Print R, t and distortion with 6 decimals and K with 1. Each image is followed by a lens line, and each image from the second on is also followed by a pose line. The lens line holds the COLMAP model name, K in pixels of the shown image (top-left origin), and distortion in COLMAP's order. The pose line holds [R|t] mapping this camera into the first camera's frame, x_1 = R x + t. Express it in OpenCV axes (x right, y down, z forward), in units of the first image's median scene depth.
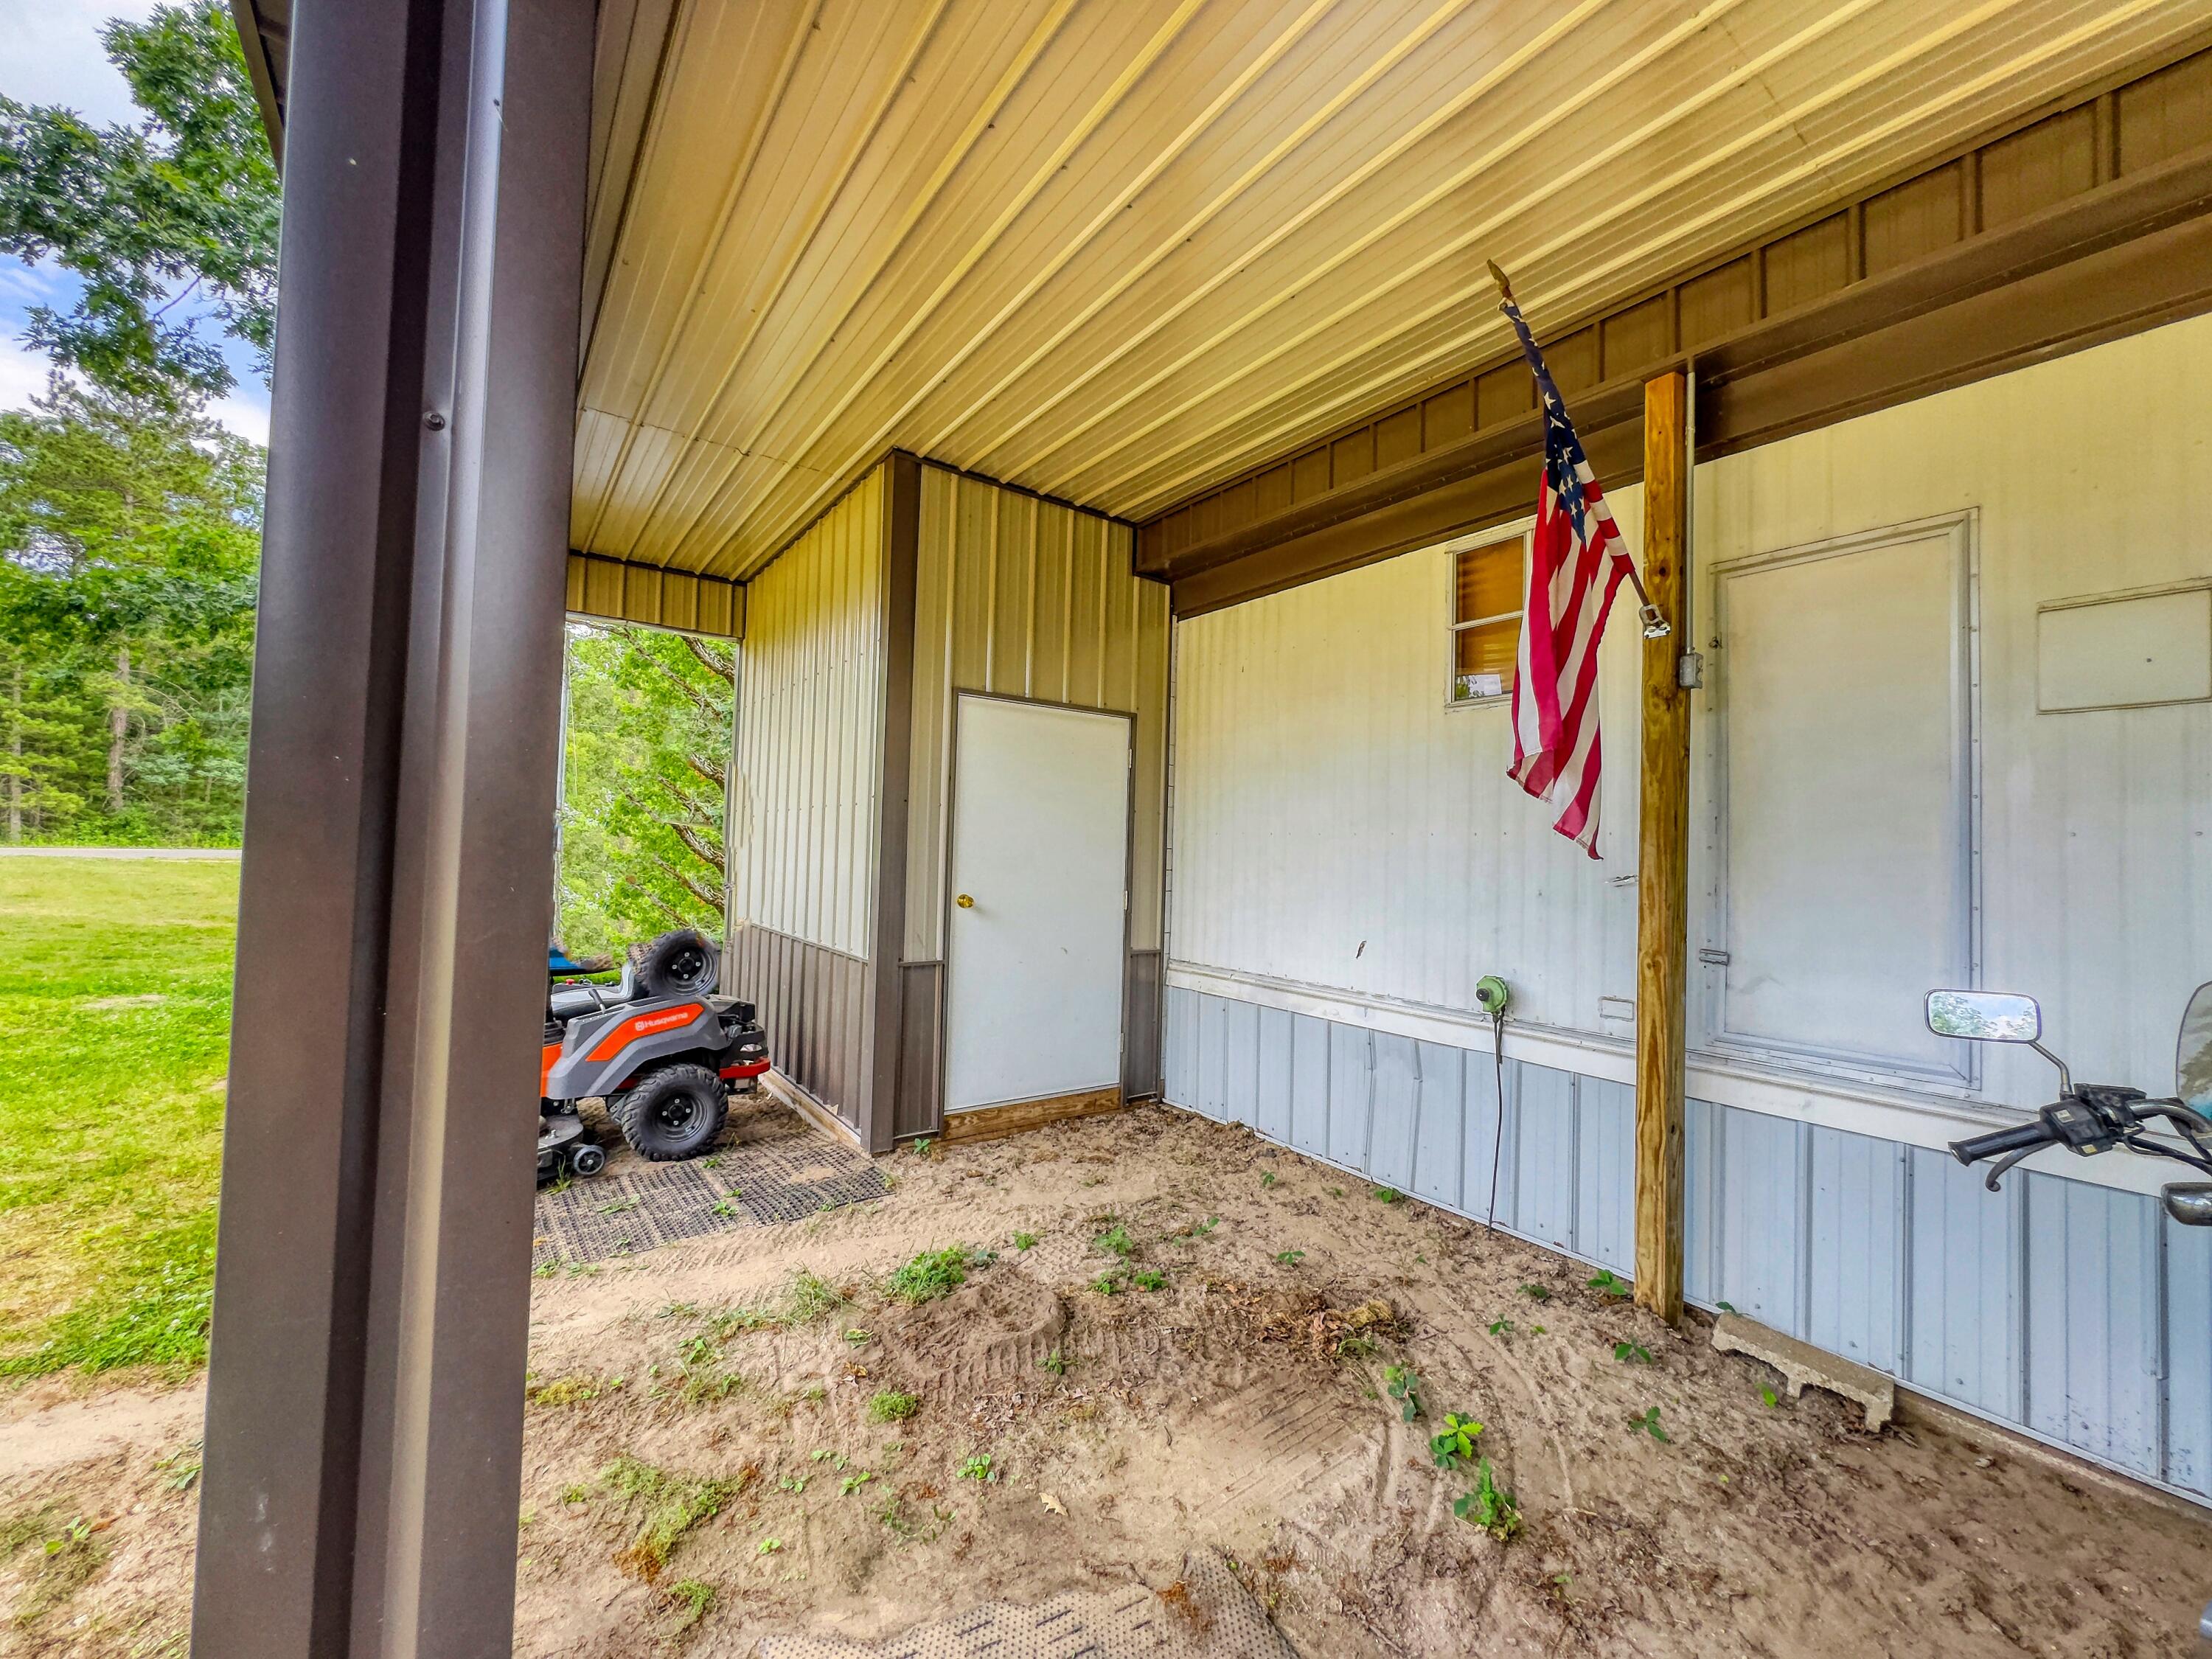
lens RADIAL K [[887.5, 0, 1121.7], [0, 887.5, 827.1], [0, 0, 1]] dist [-0.006309, 0.000157]
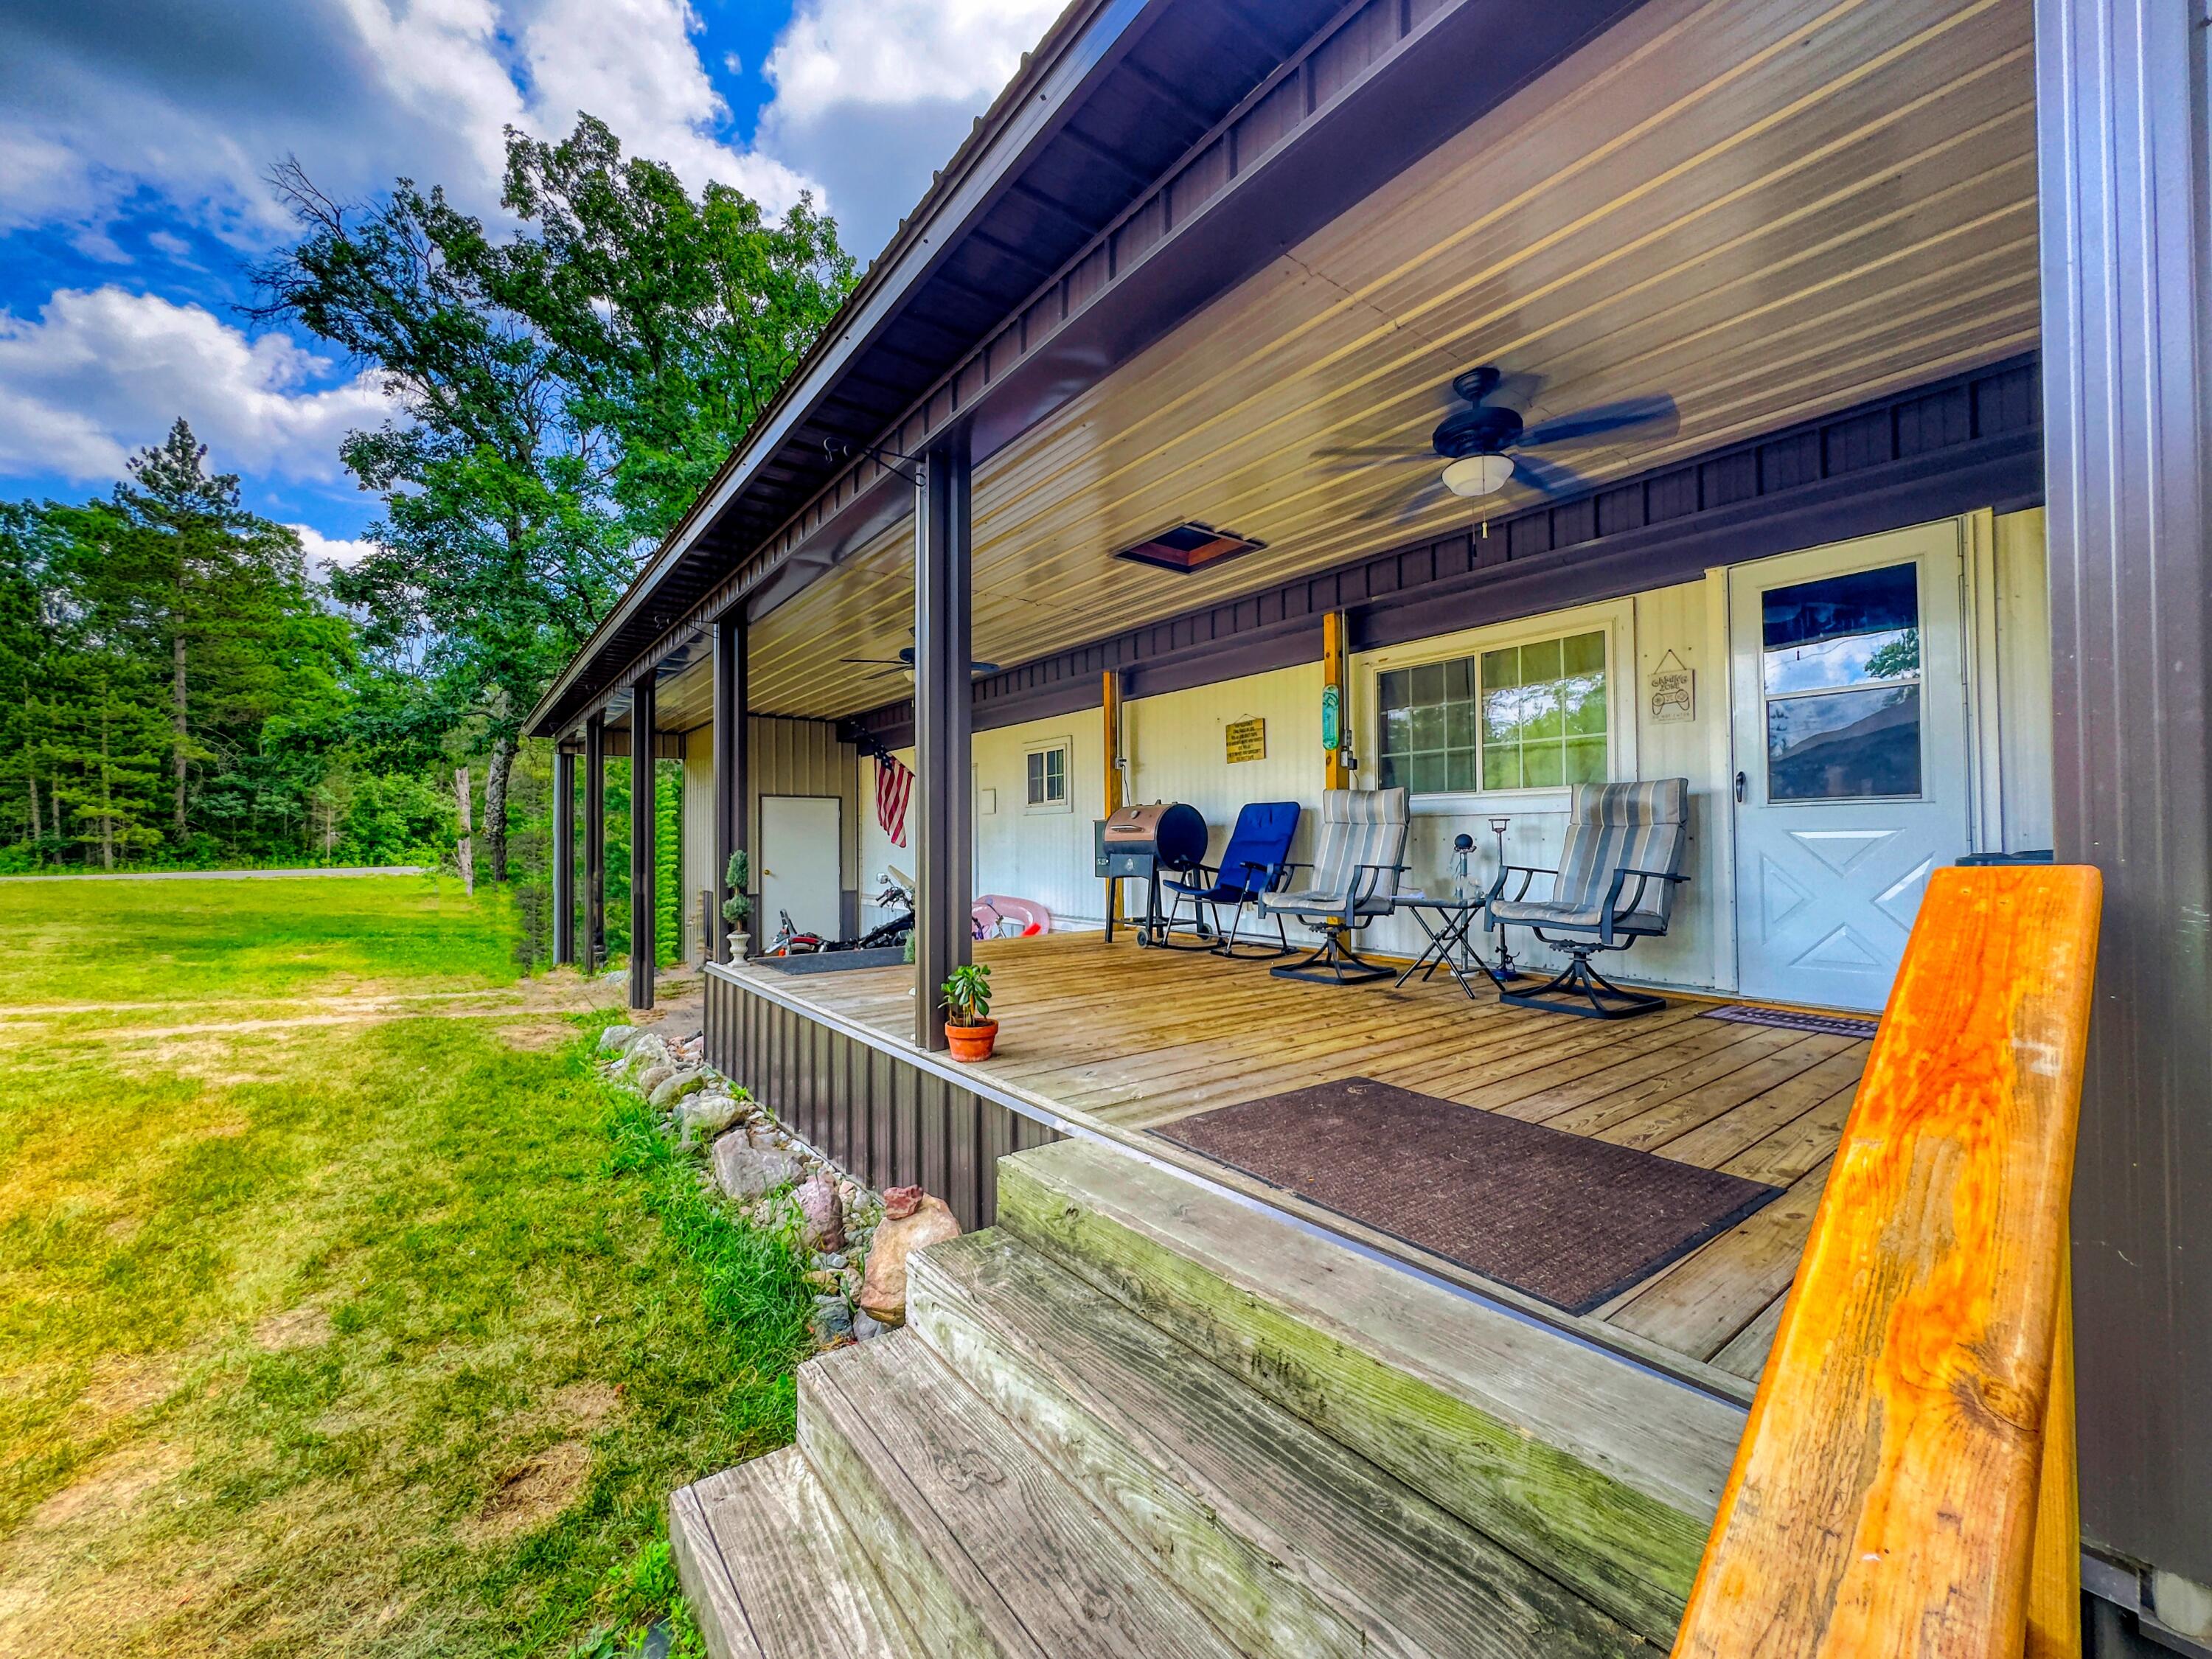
lens RADIAL K [[887.5, 0, 1109.6], [0, 887.5, 820.4], [0, 0, 1]] dist [-0.006309, 0.000157]
pose [[0.999184, -0.035494, 0.019298, 0.661233], [0.035427, 0.999365, 0.003789, -0.038855], [-0.019420, -0.003102, 0.999807, -1.393842]]
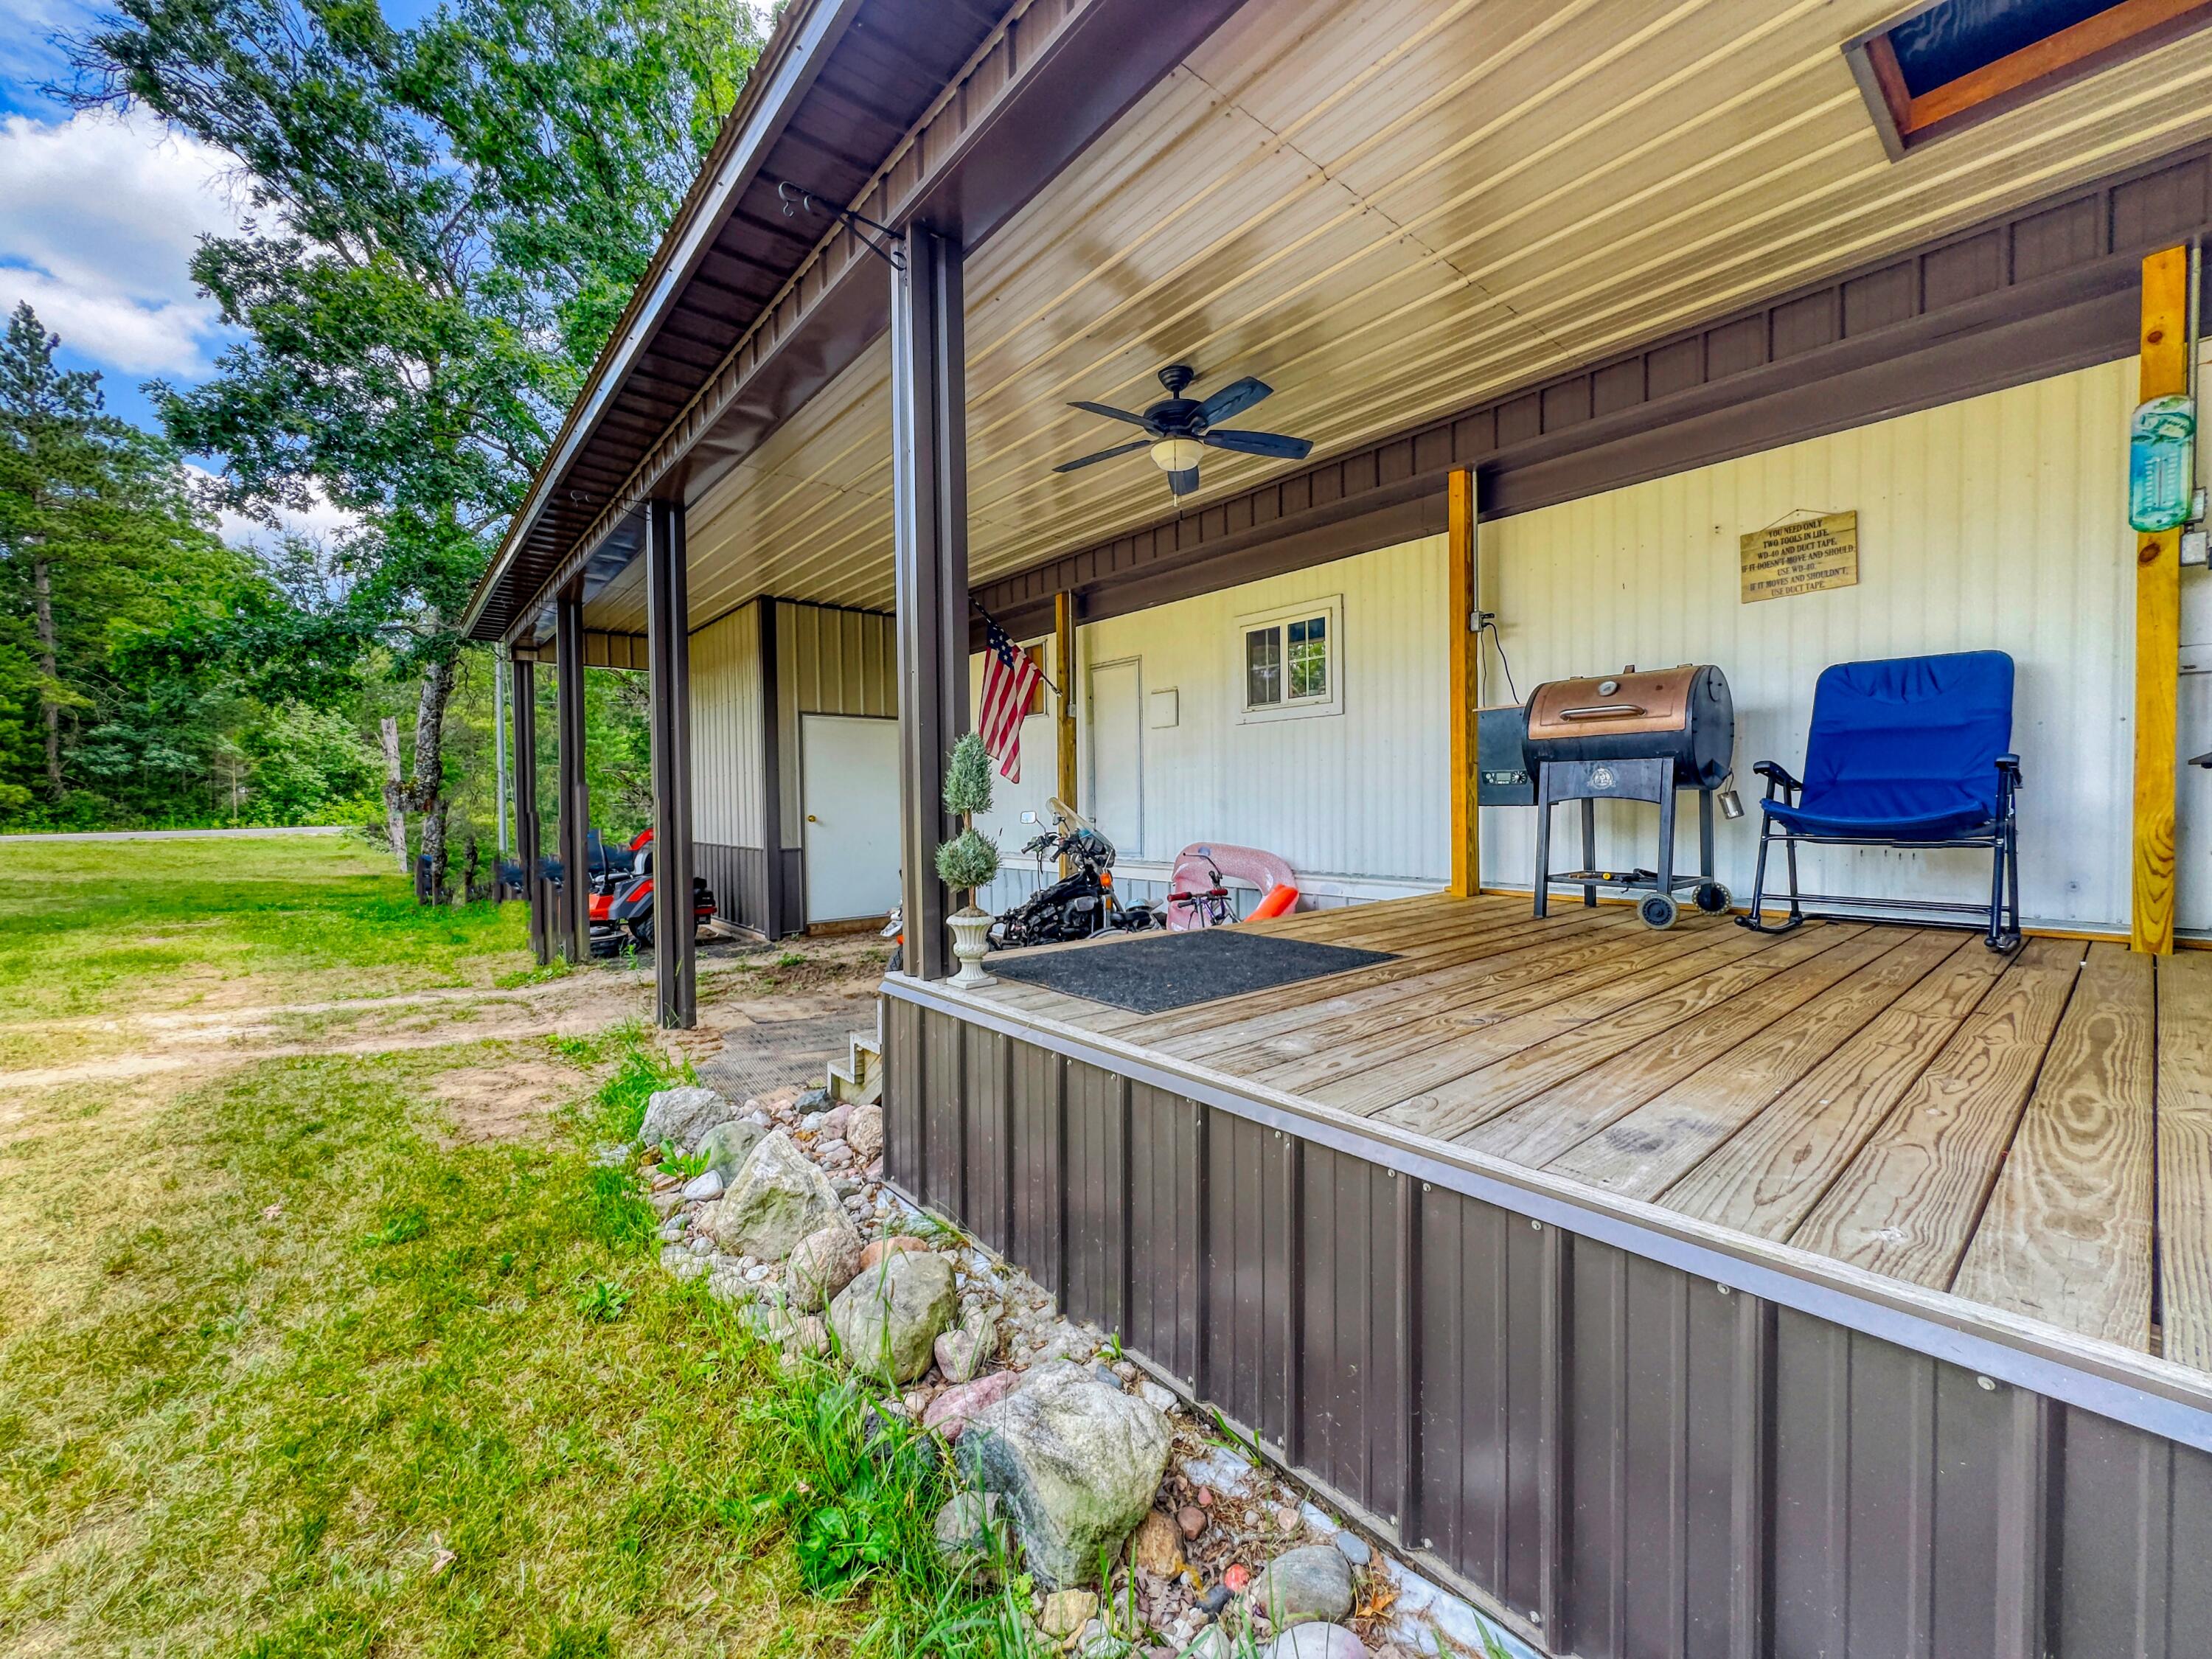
lens RADIAL K [[887.5, 0, 1114.3], [0, 887.5, 828.4], [0, 0, 1]] dist [-0.006309, 0.000157]
pose [[0.996811, -0.042882, 0.067291, 0.293888], [0.038885, 0.997463, 0.059625, 0.010104], [-0.069677, -0.056818, 0.995950, -0.832034]]
